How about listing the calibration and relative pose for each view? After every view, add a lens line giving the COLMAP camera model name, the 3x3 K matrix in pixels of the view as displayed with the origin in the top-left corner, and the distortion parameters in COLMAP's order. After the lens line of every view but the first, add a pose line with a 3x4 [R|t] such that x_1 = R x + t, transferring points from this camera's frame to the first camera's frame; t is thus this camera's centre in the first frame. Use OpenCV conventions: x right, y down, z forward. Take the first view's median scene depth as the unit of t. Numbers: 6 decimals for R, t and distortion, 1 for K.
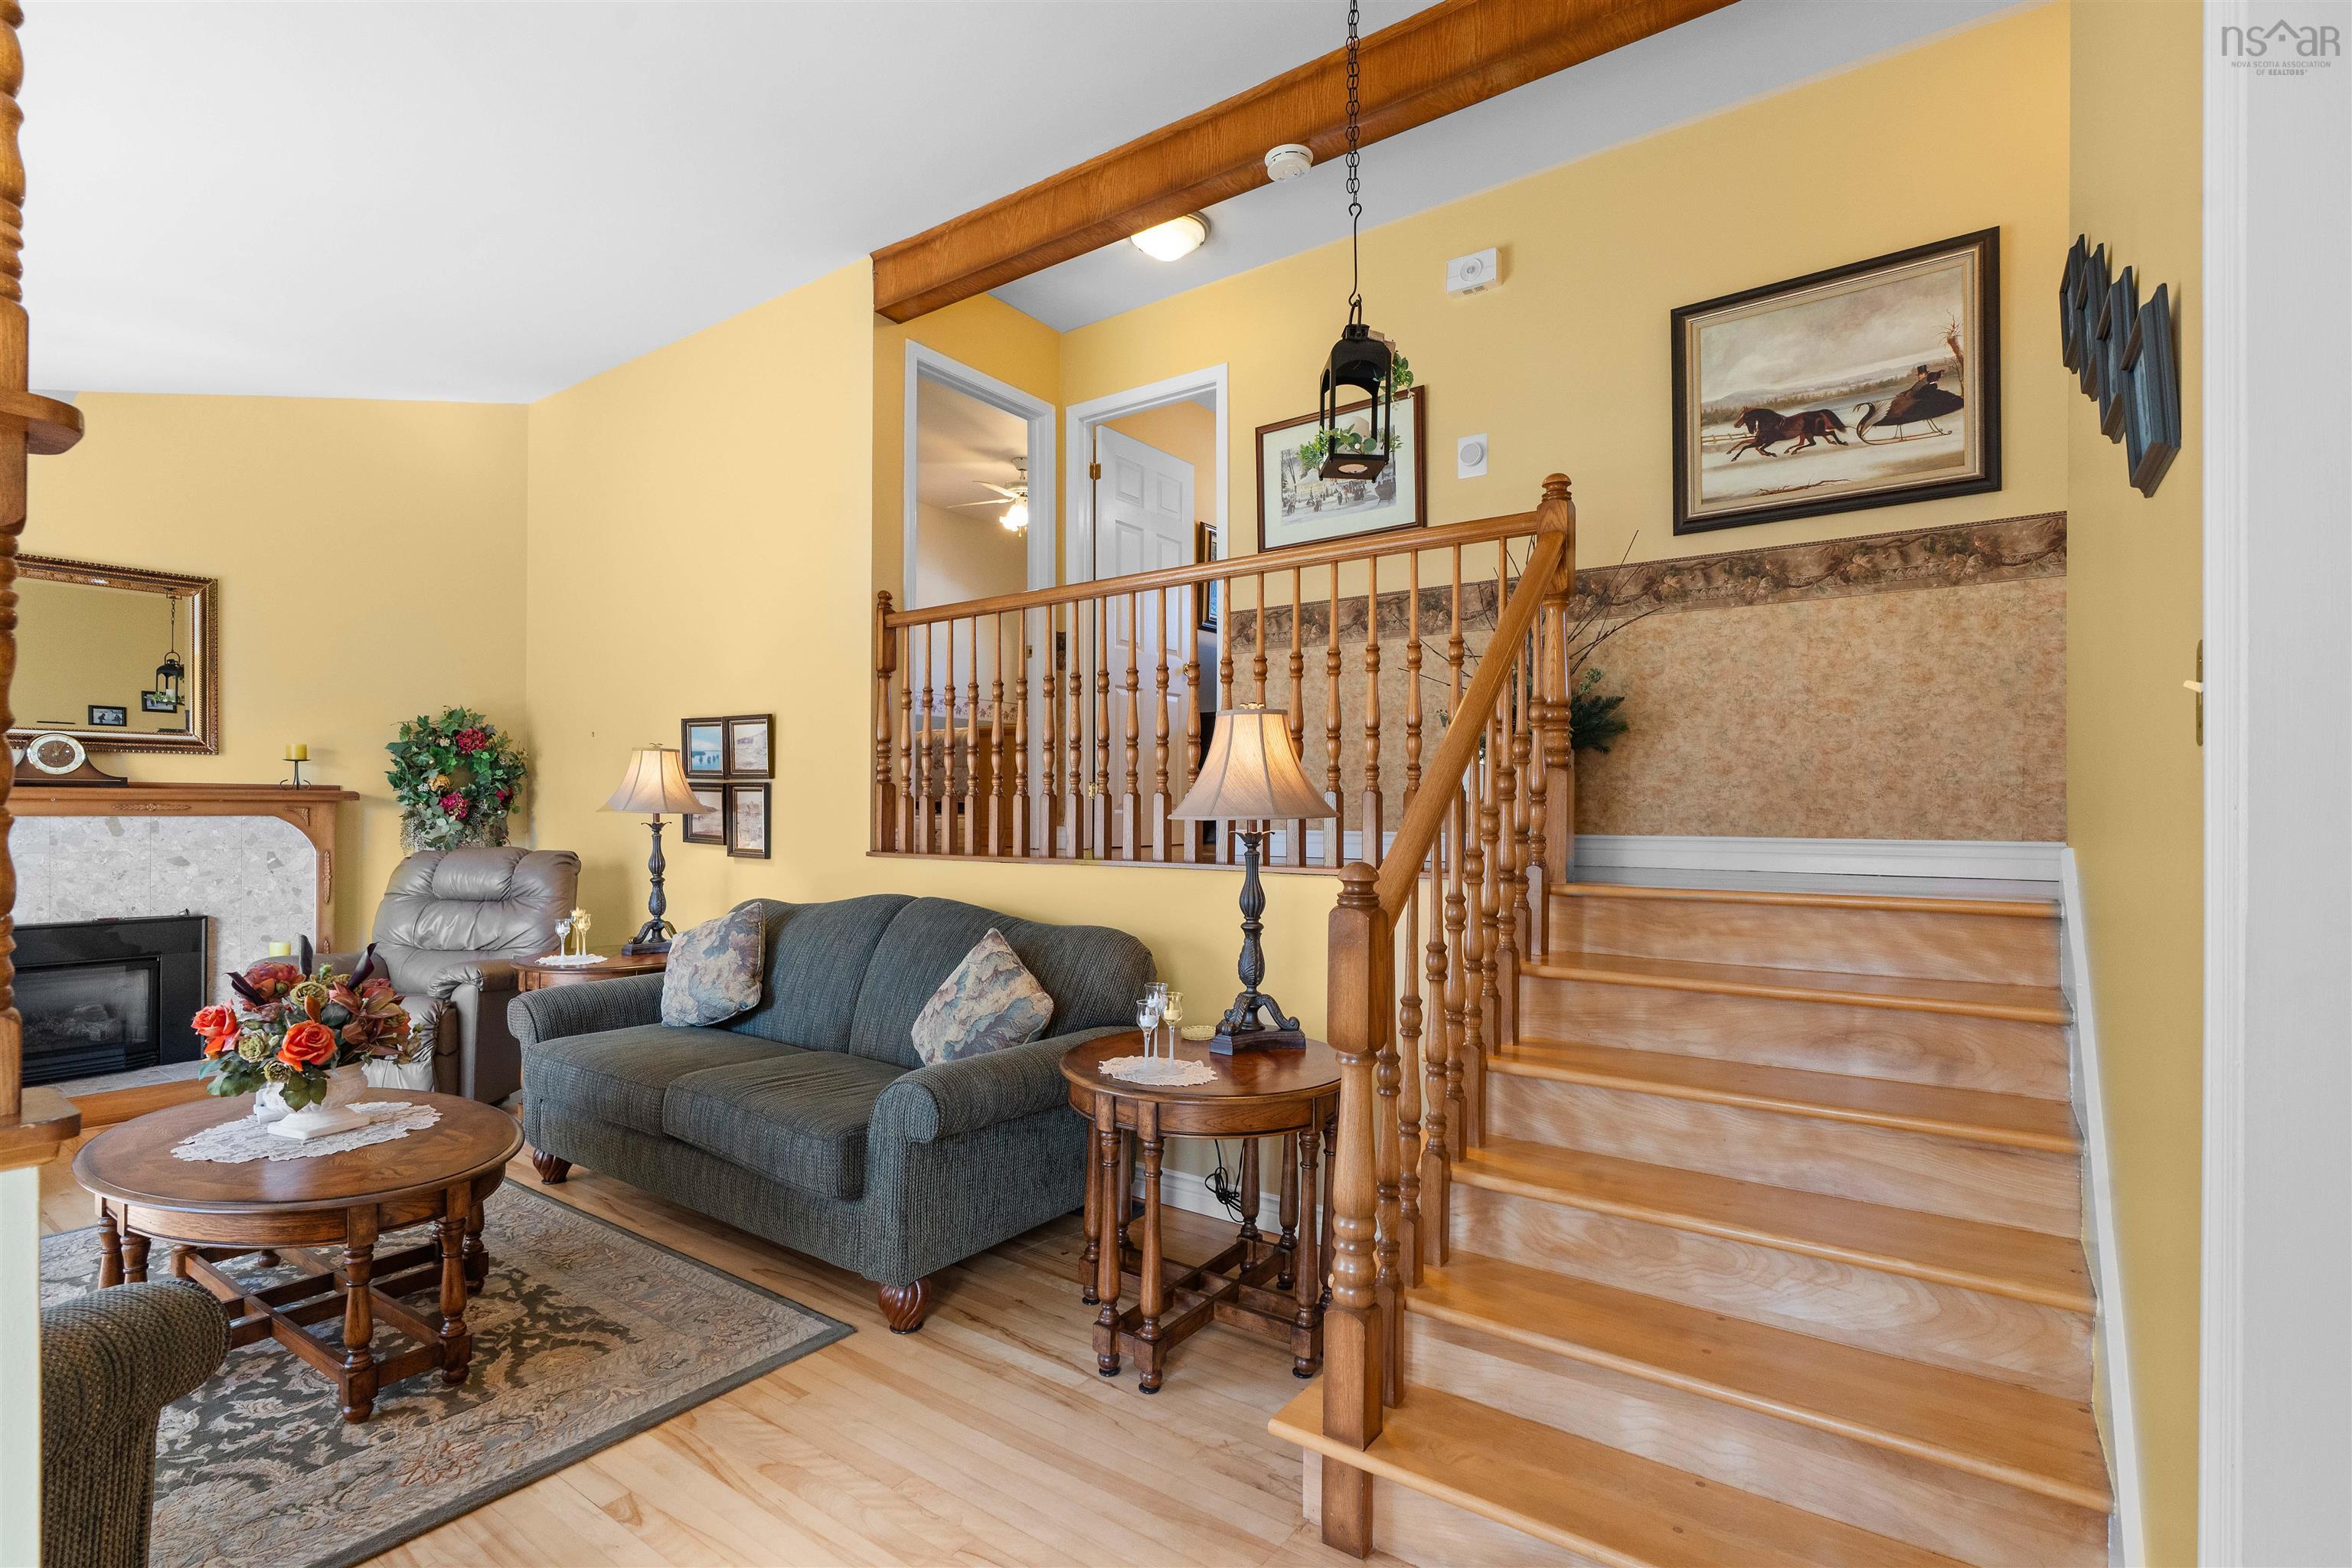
lens RADIAL K [[1102.7, 0, 1176.8], [0, 1102.7, 825.1], [0, 0, 1]] dist [-0.002233, 0.000106]
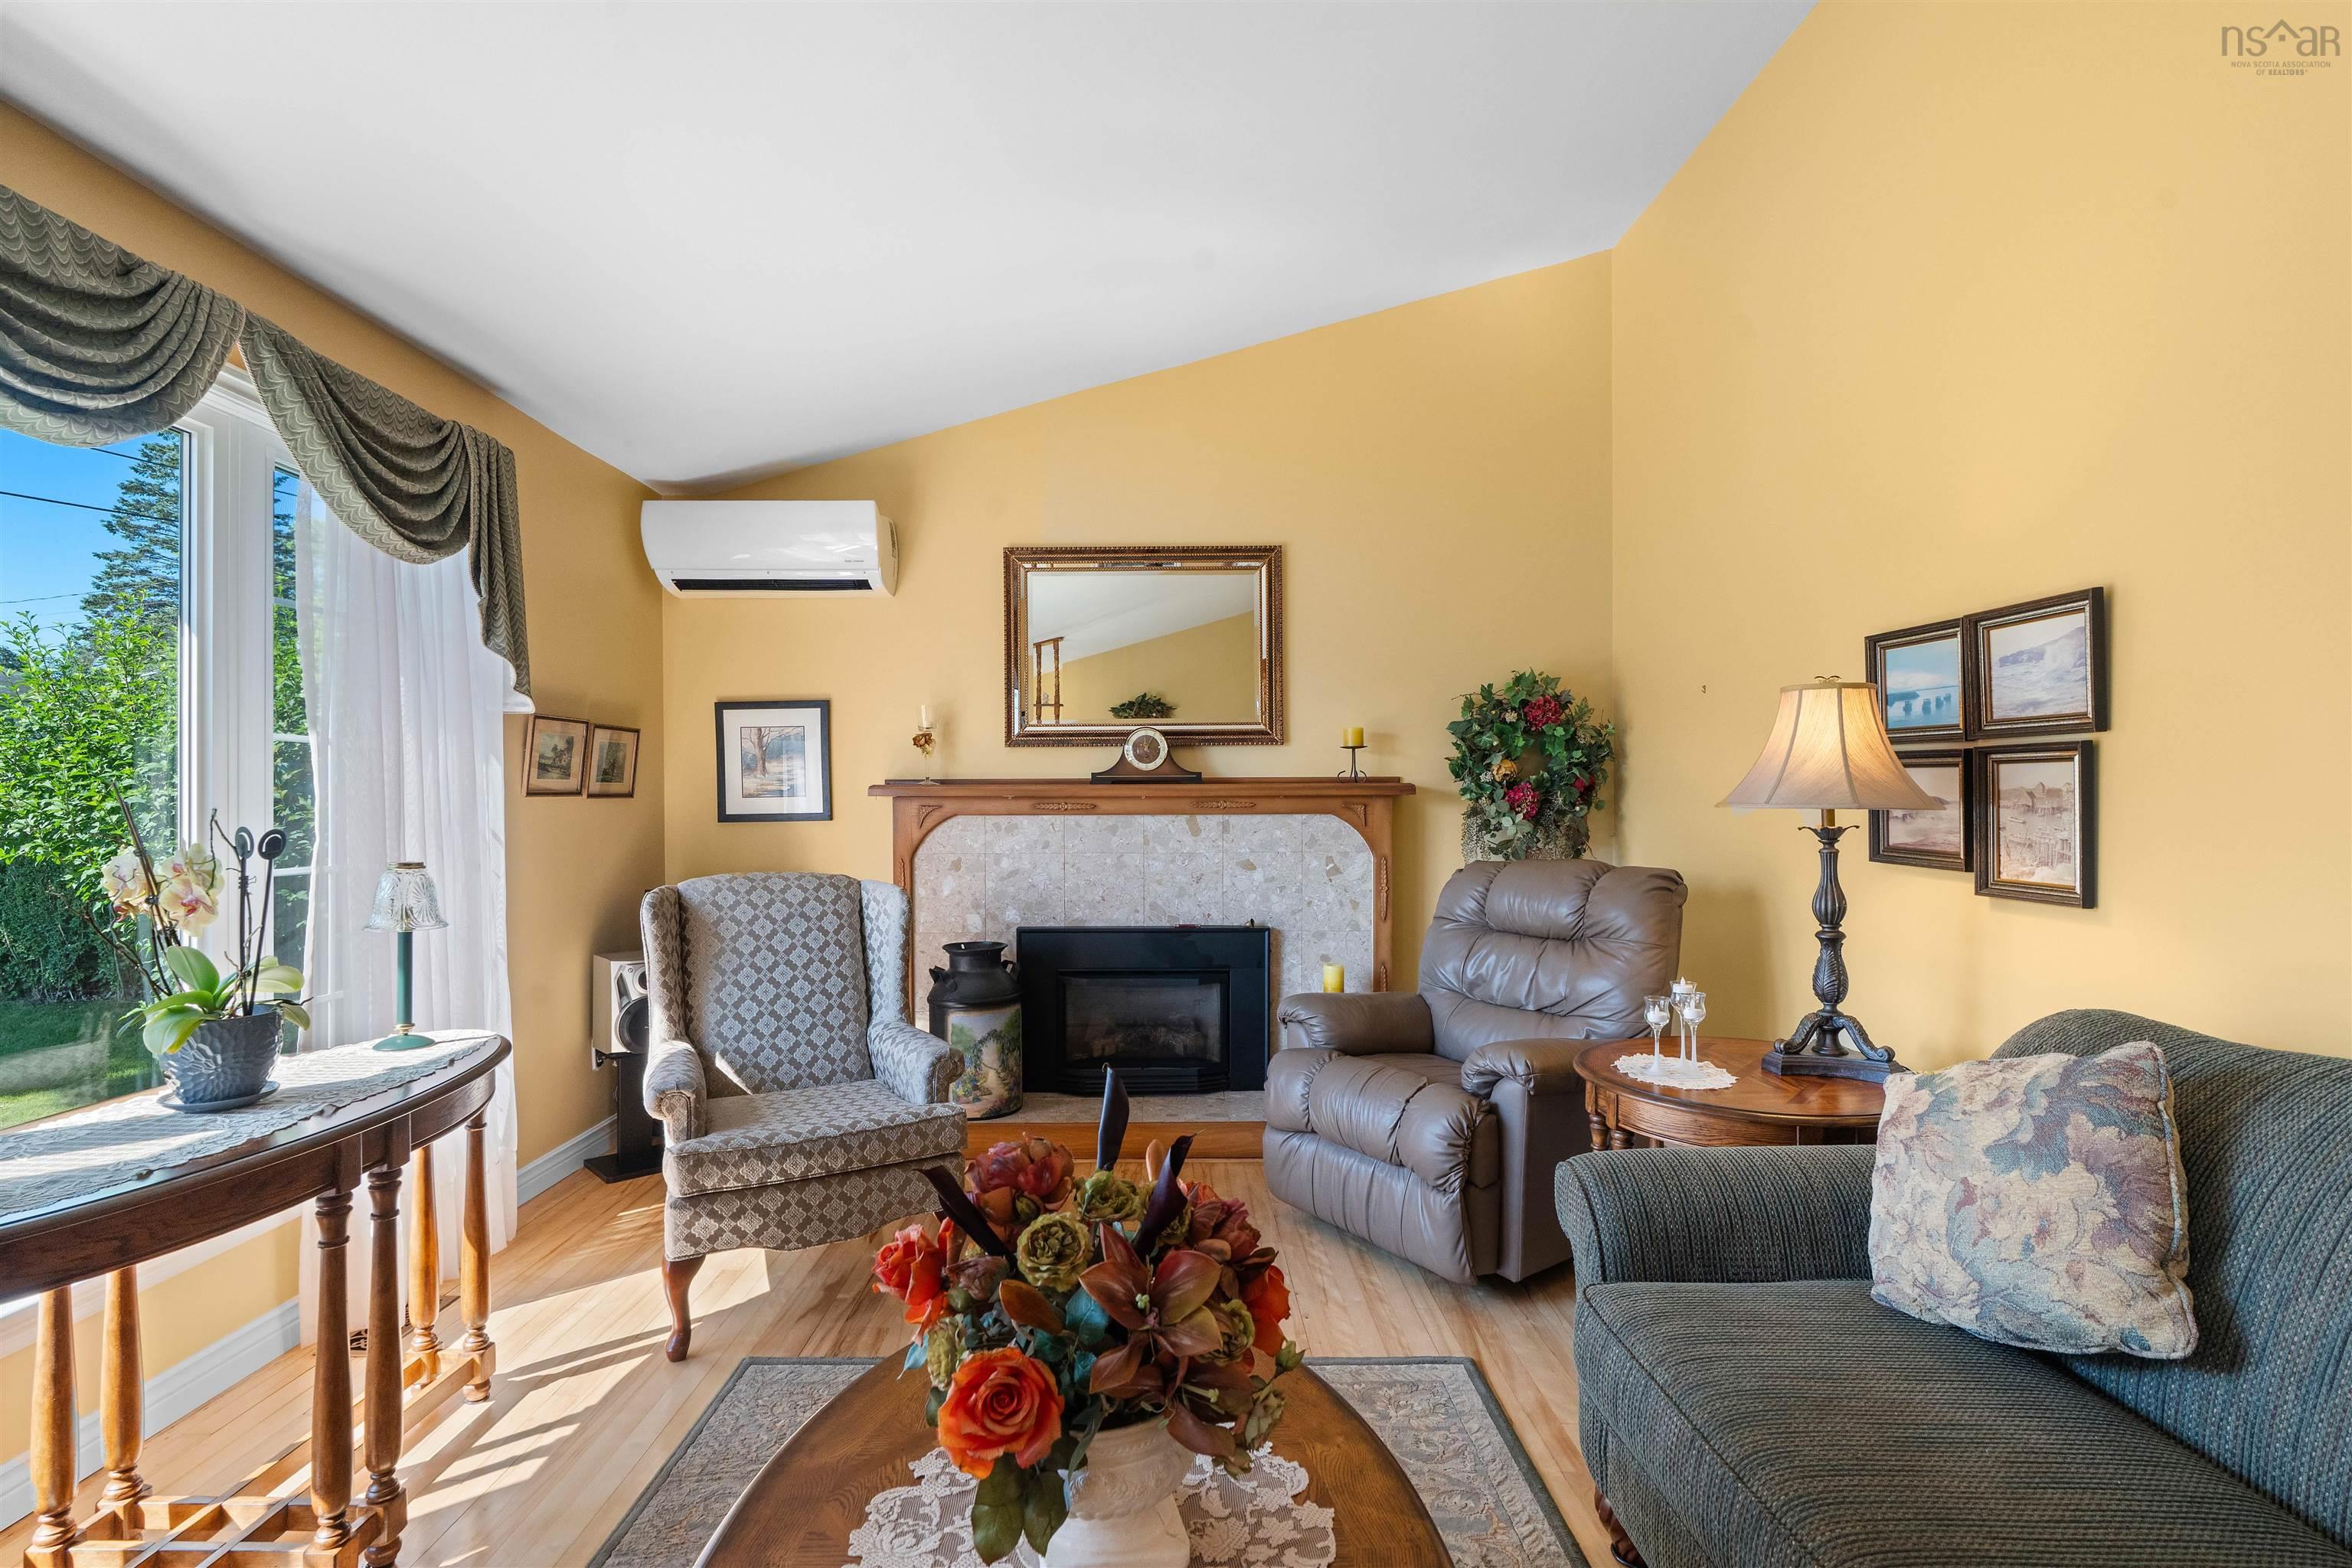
lens RADIAL K [[1073.2, 0, 1162.4], [0, 1073.2, 804.1], [0, 0, 1]] dist [-0.001573, 0.000799]
pose [[0.582725, -0.008003, -0.812630, -0.246506], [-0.004798, 0.999900, -0.013289, -0.004822], [0.812655, 0.011643, 0.582629, 0.452726]]
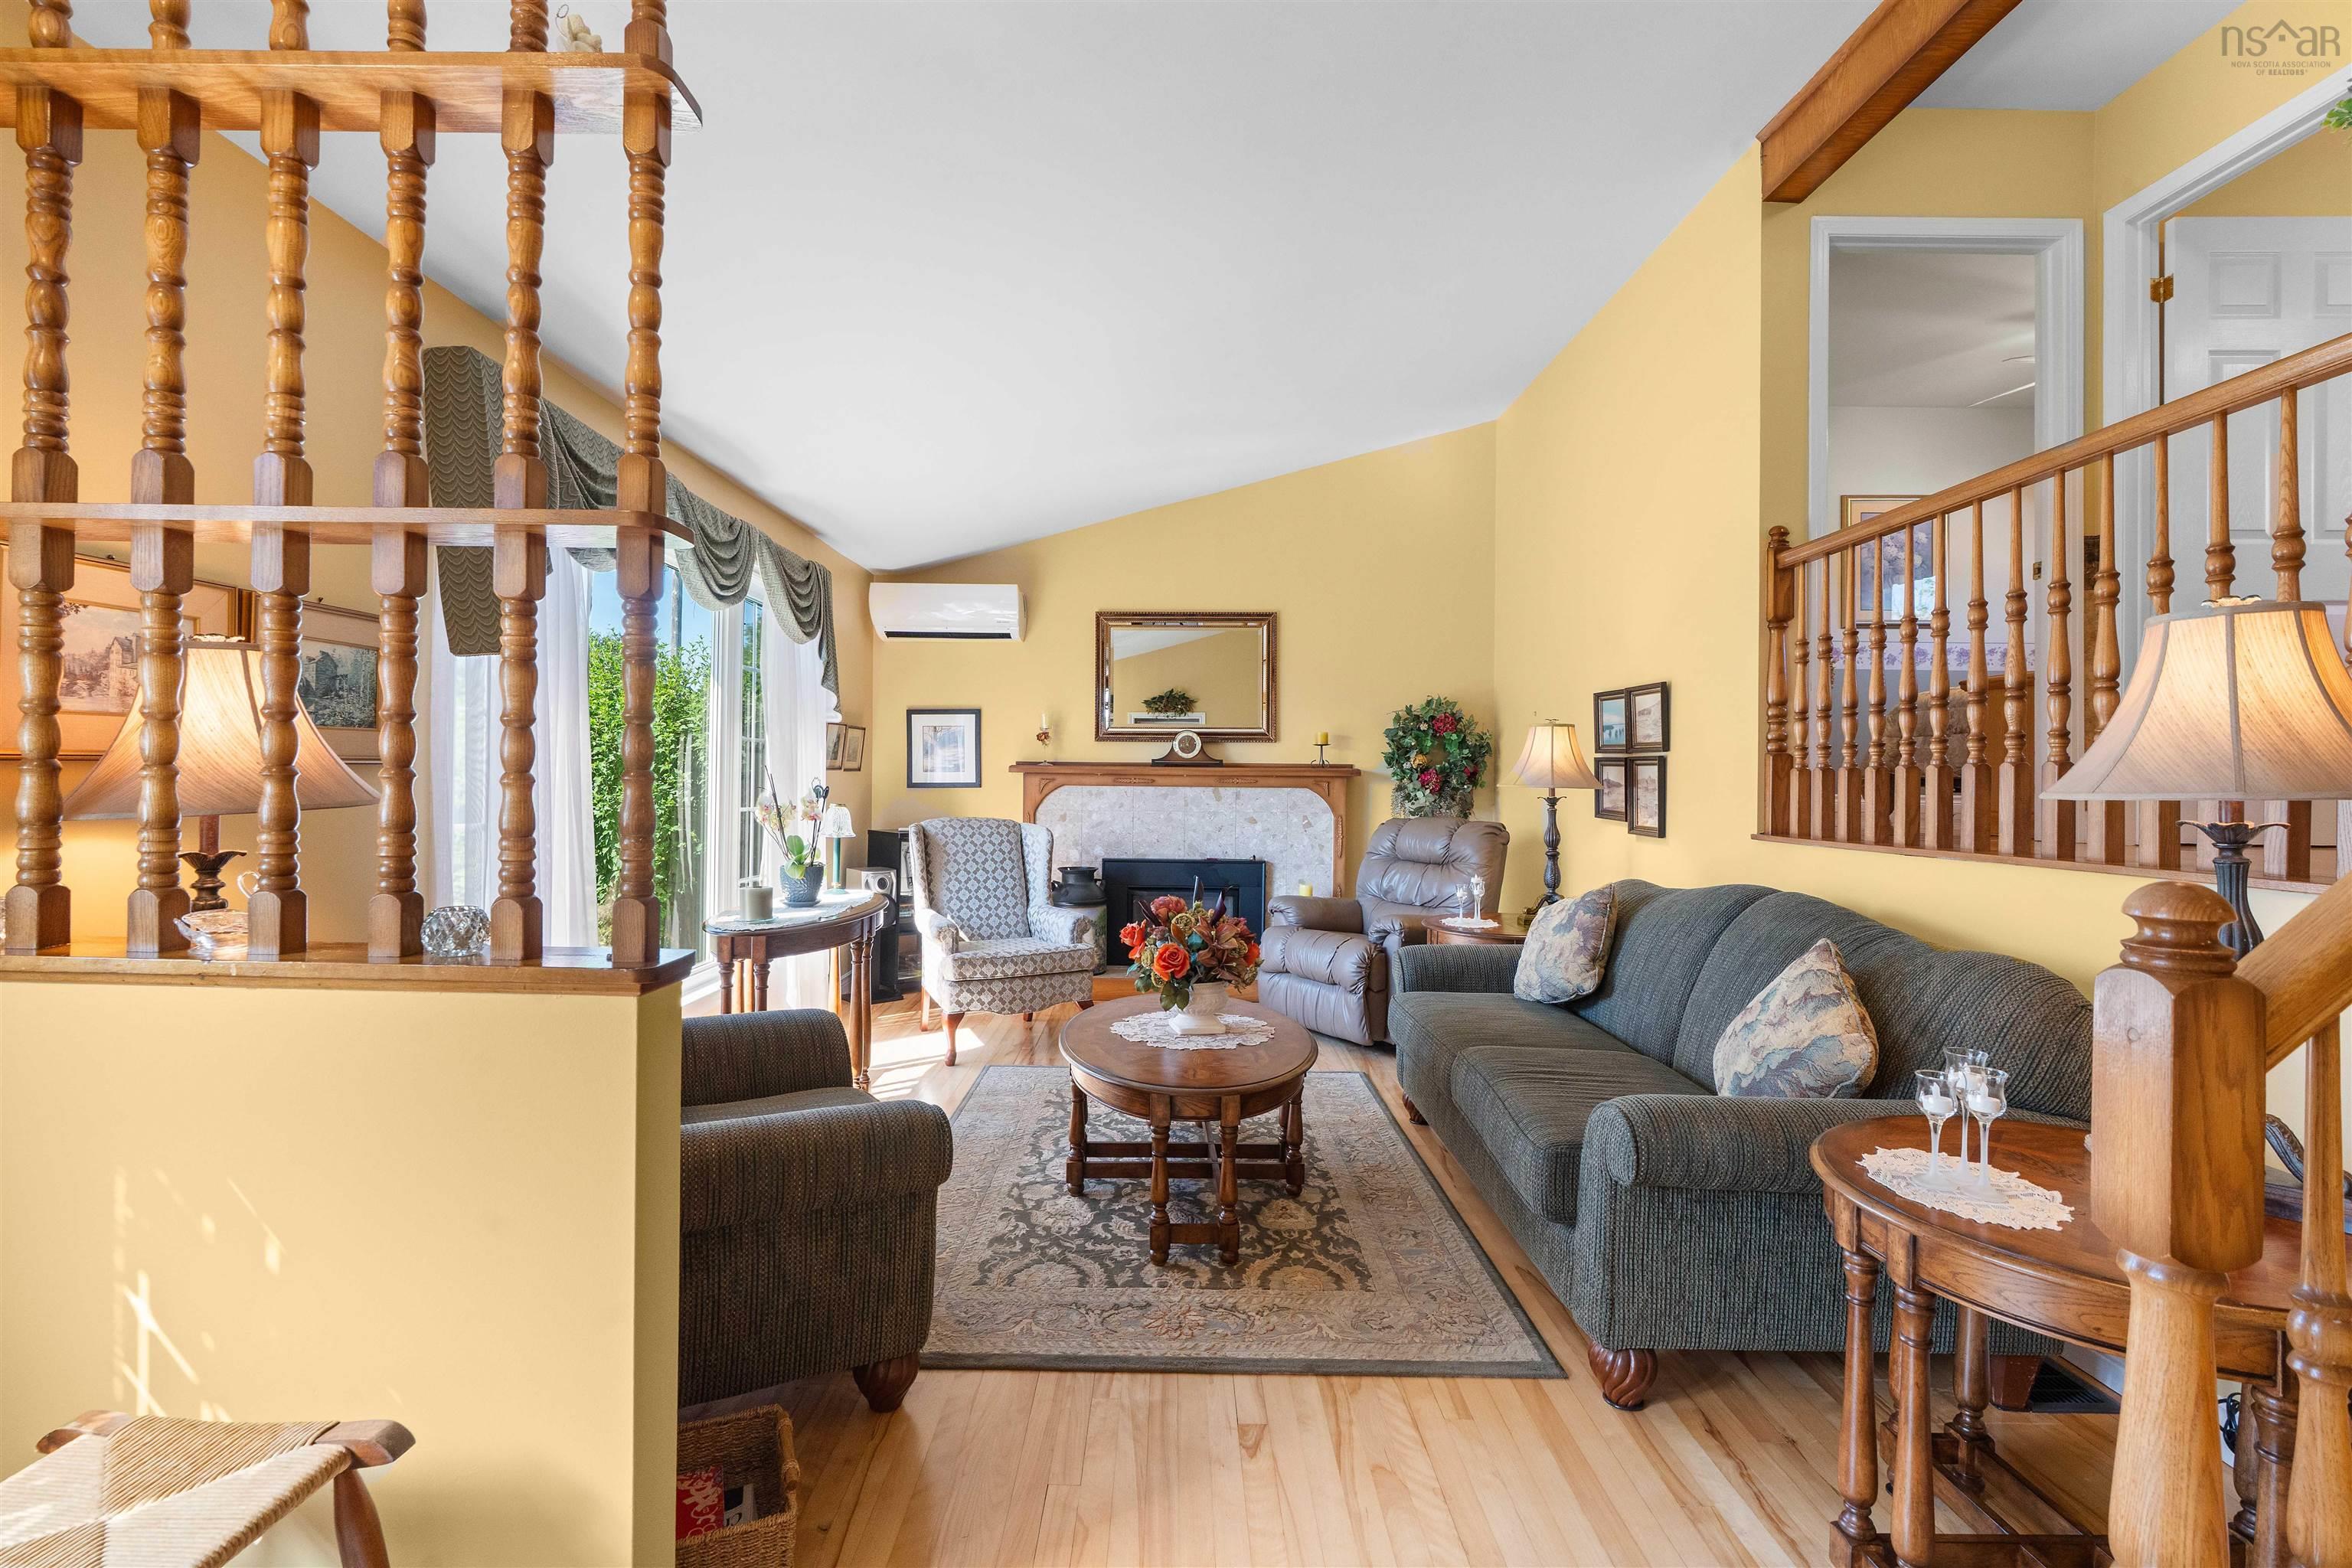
lens RADIAL K [[1064.6, 0, 1160.5], [0, 1064.6, 786.0], [0, 0, 1]] dist [-0.011427, 0.008177]
pose [[0.573864, 0.005417, -0.818933, 0.125815], [-0.018715, 0.999804, -0.006502, 0.000815], [0.818737, 0.019058, 0.573853, 0.145667]]
